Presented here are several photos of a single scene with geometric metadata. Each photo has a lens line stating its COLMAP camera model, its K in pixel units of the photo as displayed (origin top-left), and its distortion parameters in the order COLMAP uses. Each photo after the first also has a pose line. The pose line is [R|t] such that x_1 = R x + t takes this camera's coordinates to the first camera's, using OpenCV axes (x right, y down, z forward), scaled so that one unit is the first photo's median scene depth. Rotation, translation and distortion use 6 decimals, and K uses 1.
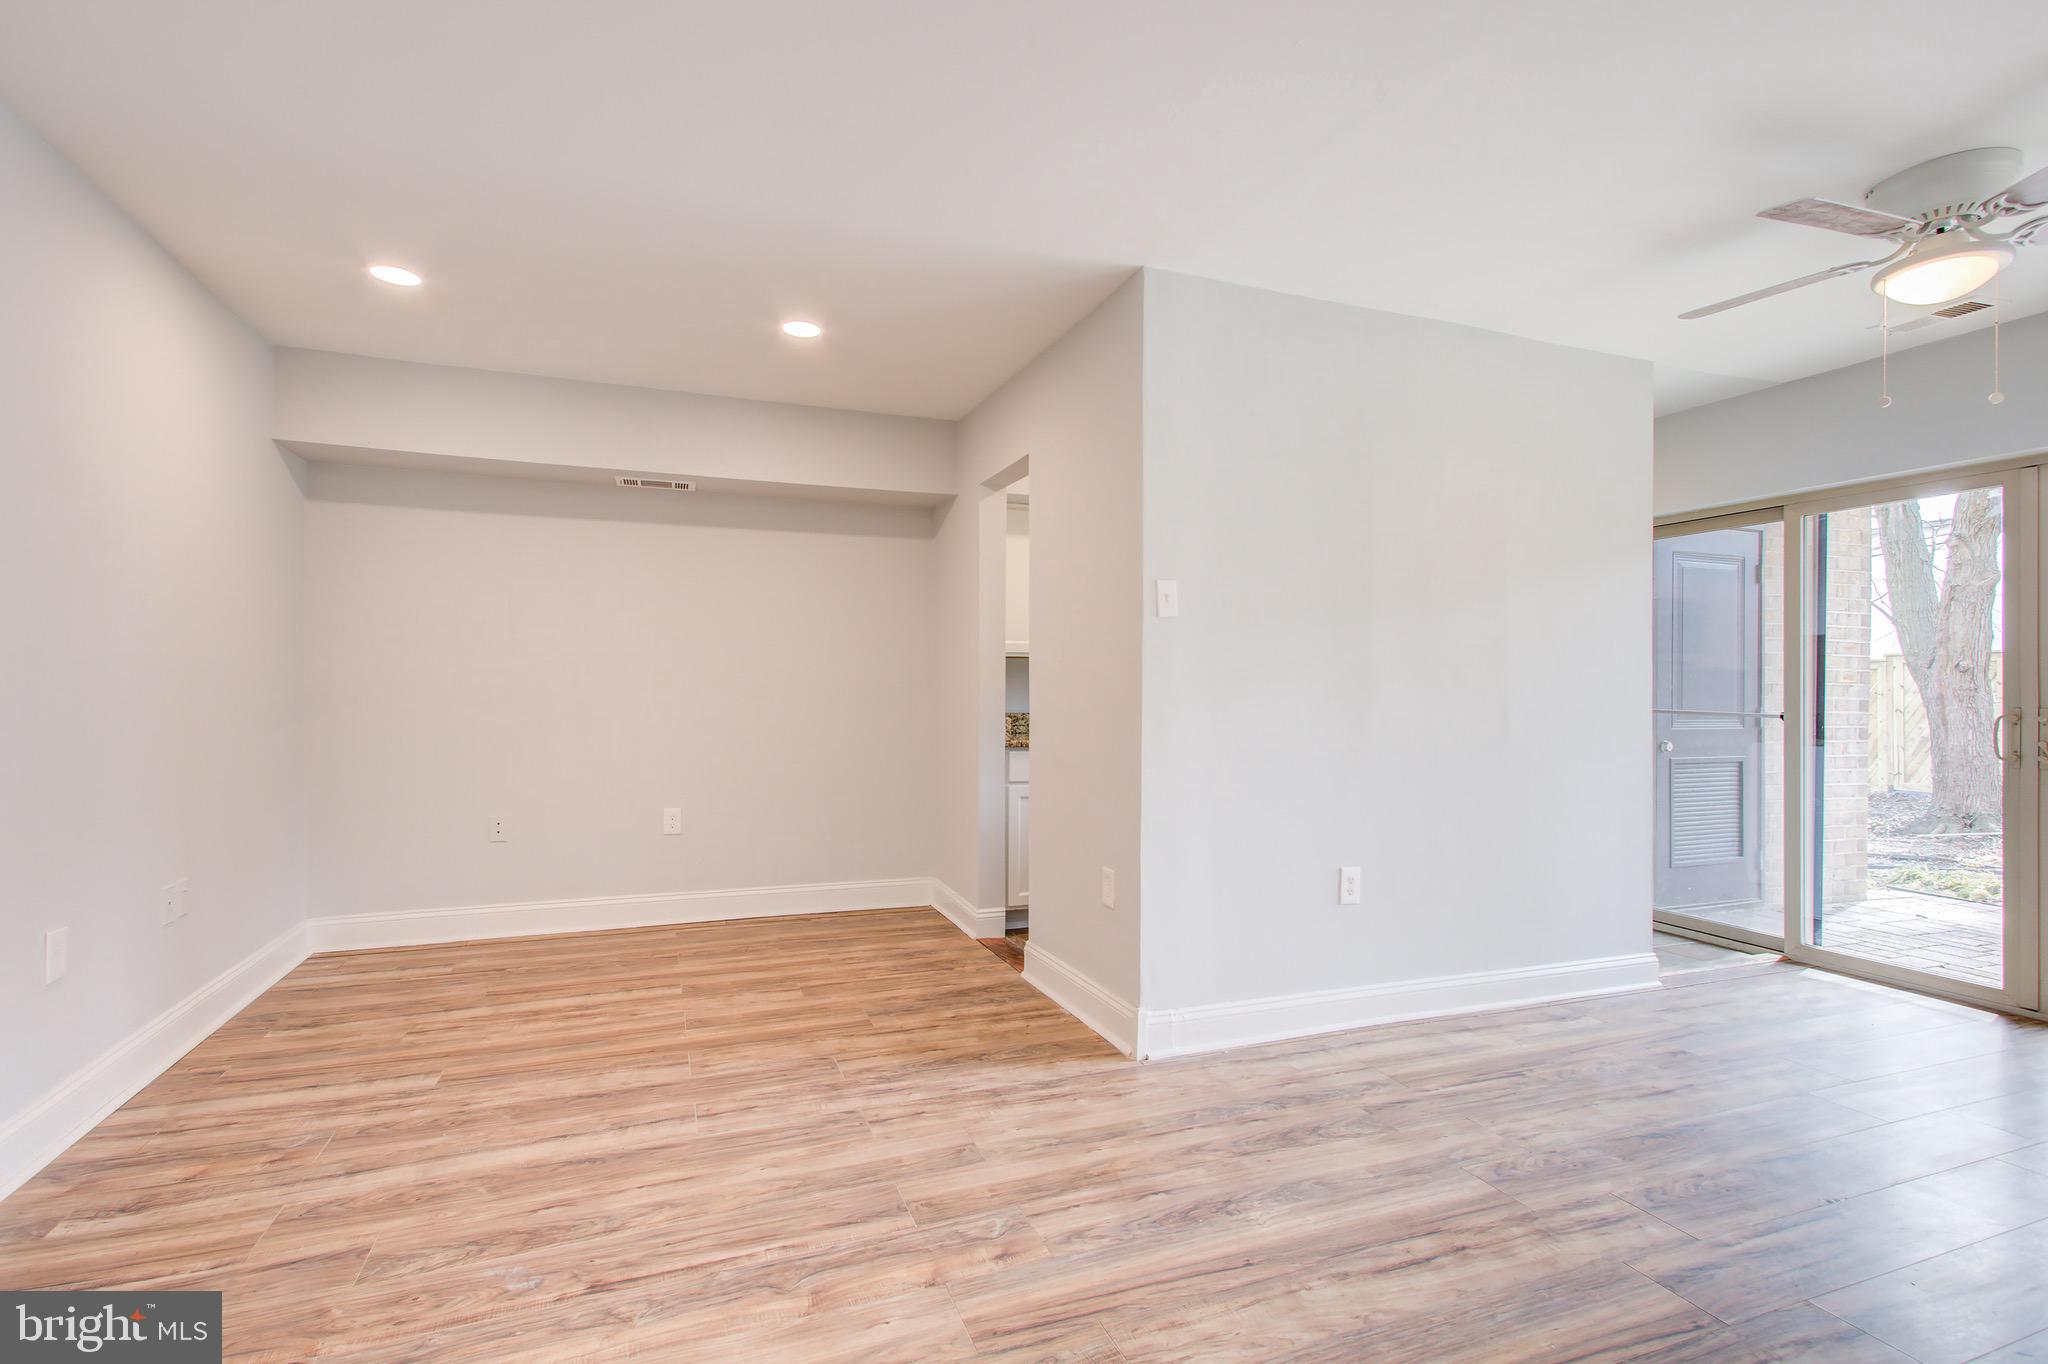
lens RADIAL K [[929.9, 0, 998.1], [0, 929.9, 690.6], [0, 0, 1]] dist [0.007460, -0.001324]
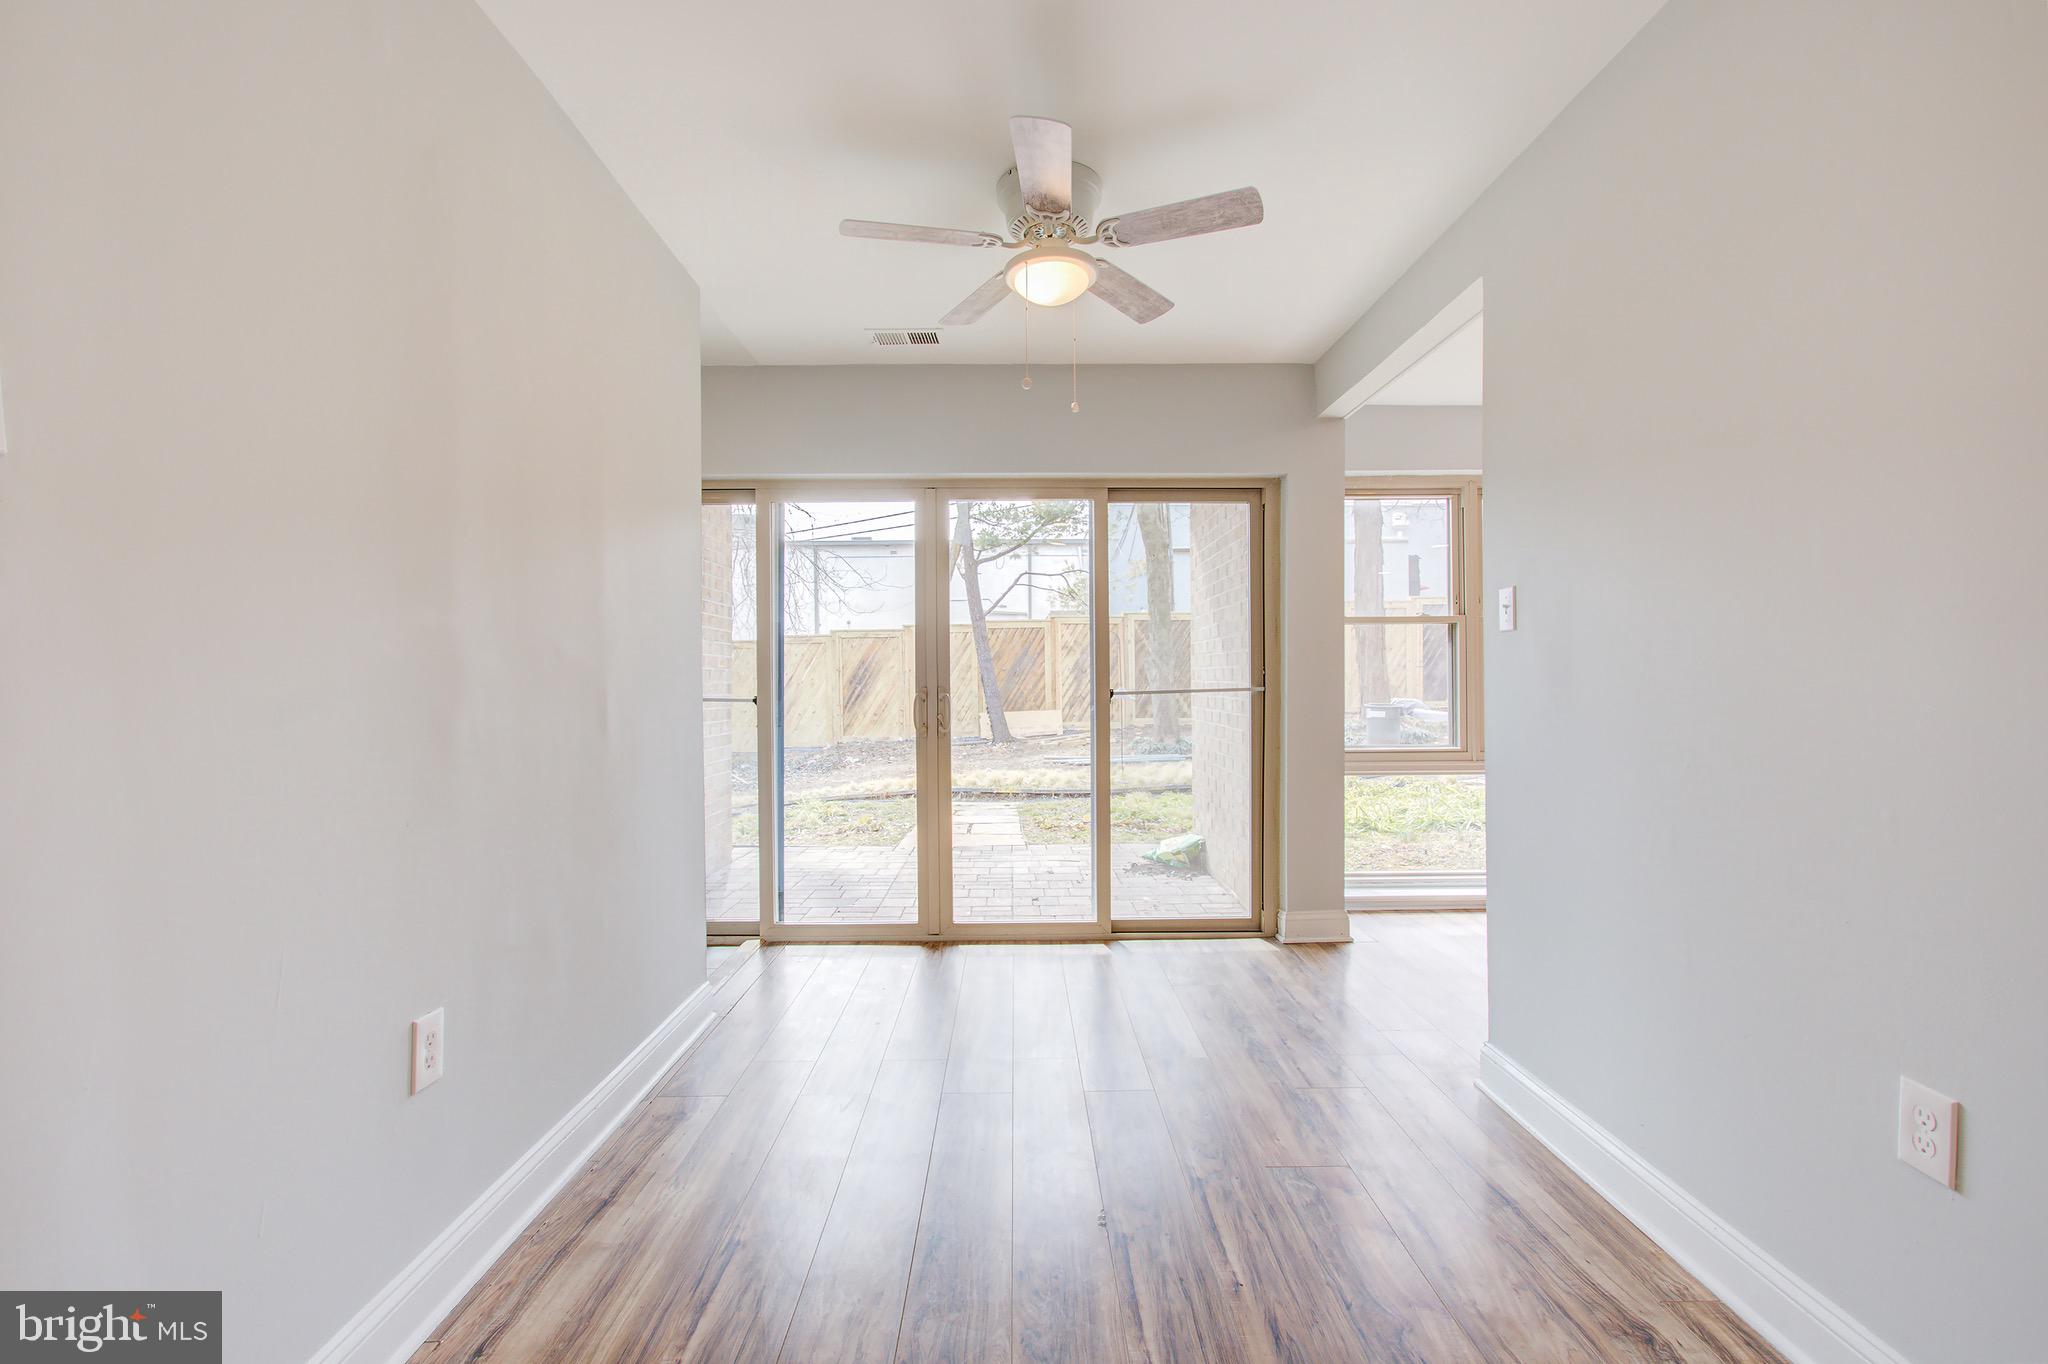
lens RADIAL K [[929.9, 0, 1006.9], [0, 929.9, 687.0], [0, 0, 1]] dist [0.007460, -0.001324]
pose [[0.350139, -0.015766, 0.936565, 0.005633], [0.007804, 0.999873, 0.013913, 0.002240], [-0.936665, 0.002438, 0.350217, 0.549923]]
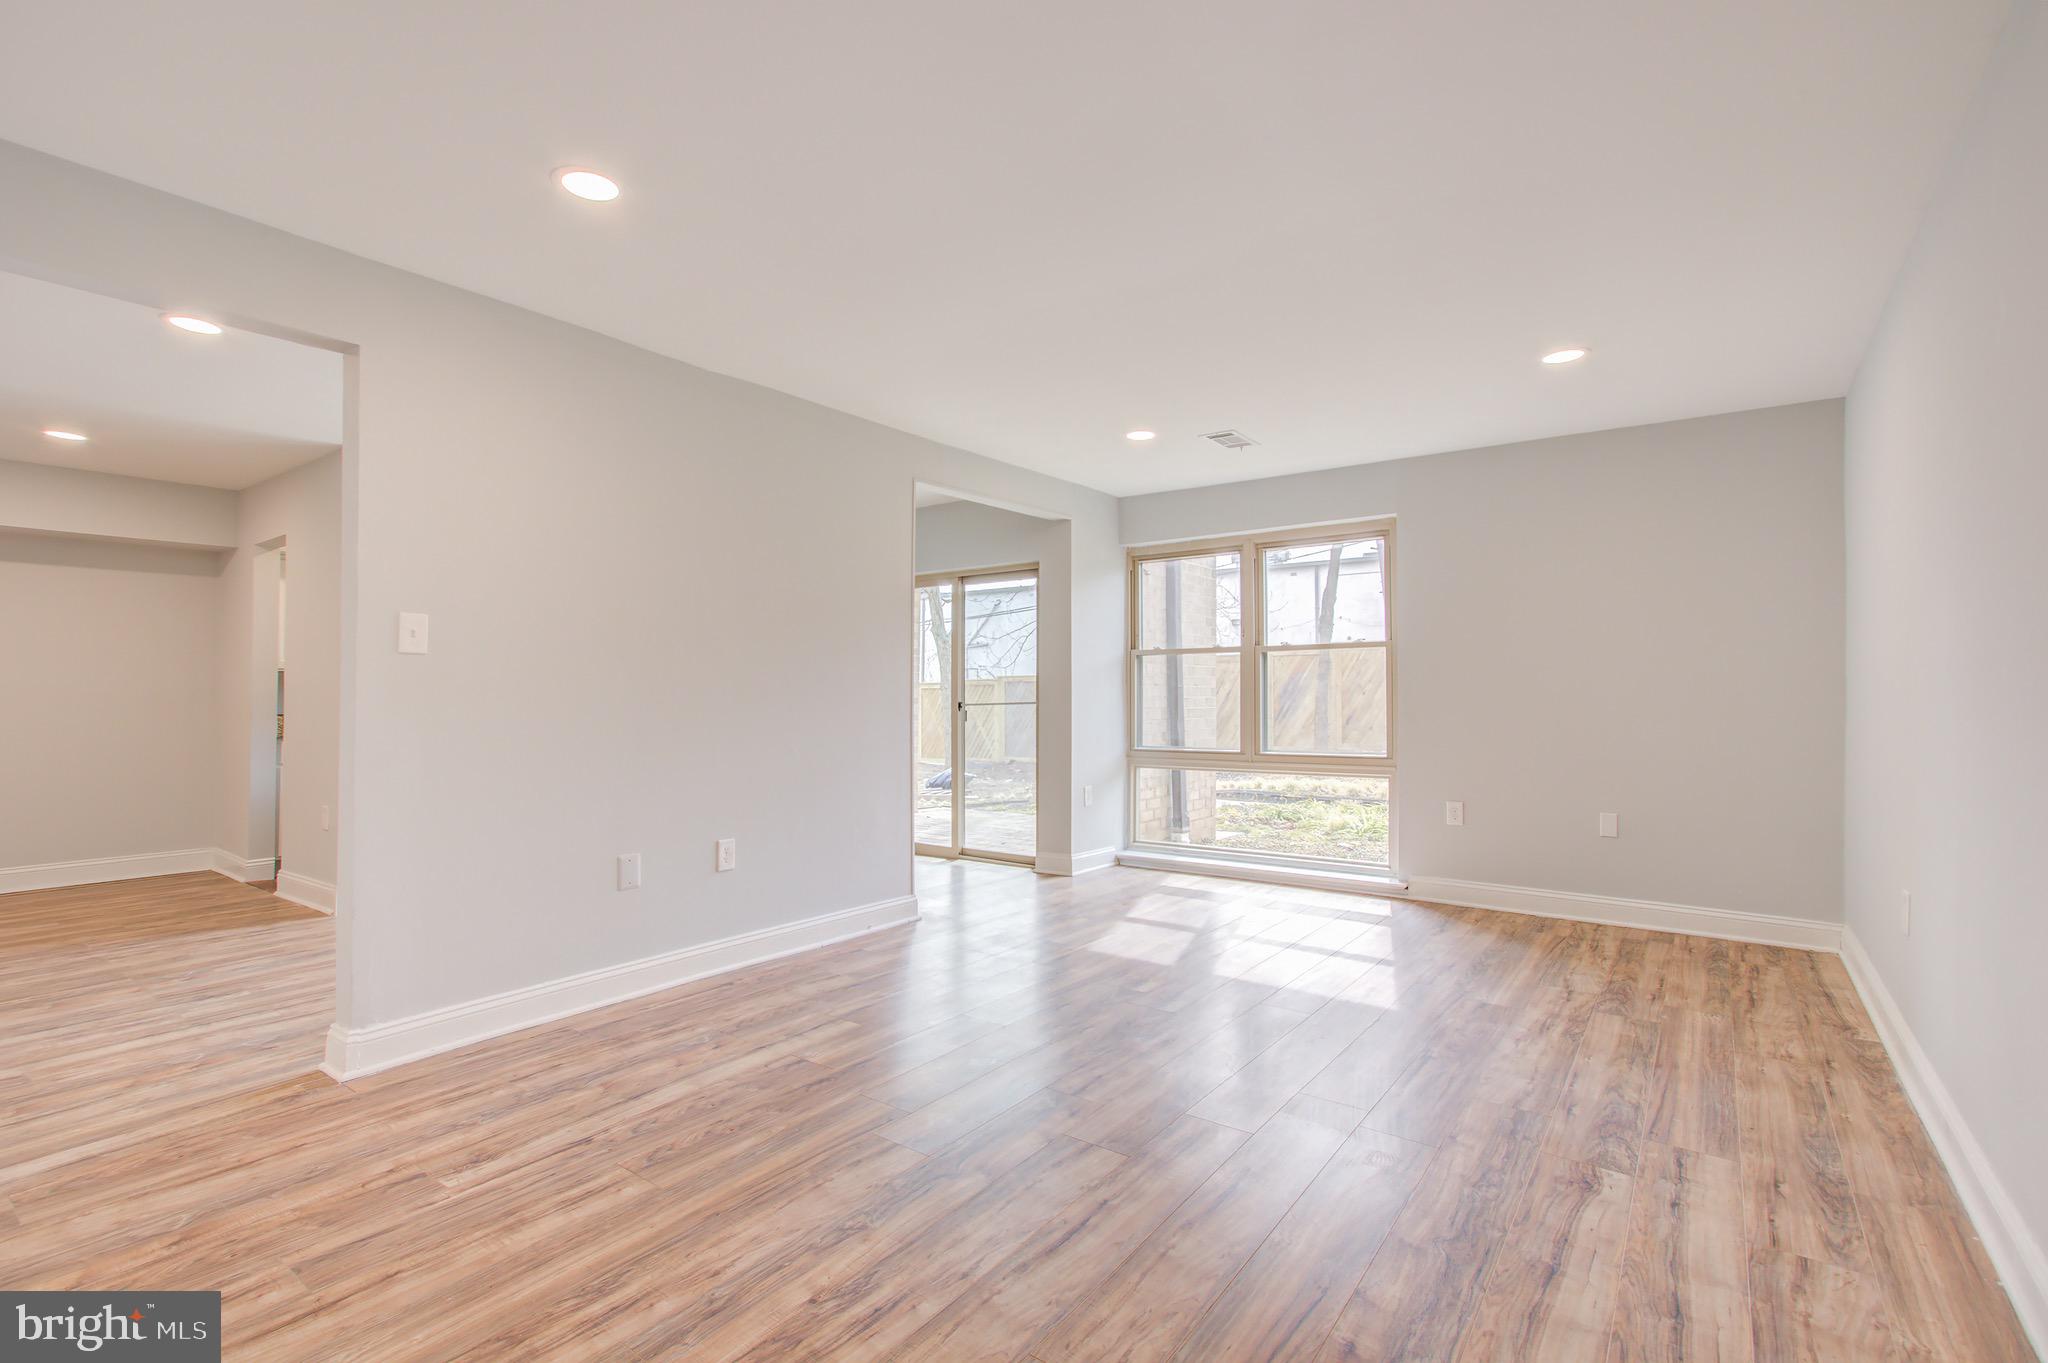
lens RADIAL K [[929.9, 0, 1009.5], [0, 929.9, 683.2], [0, 0, 1]] dist [0.007460, -0.001324]
pose [[0.846826, -0.001853, 0.531866, 0.273801], [0.009628, 0.999883, -0.011846, 0.006375], [-0.531782, 0.015153, 0.846745, -1.056977]]
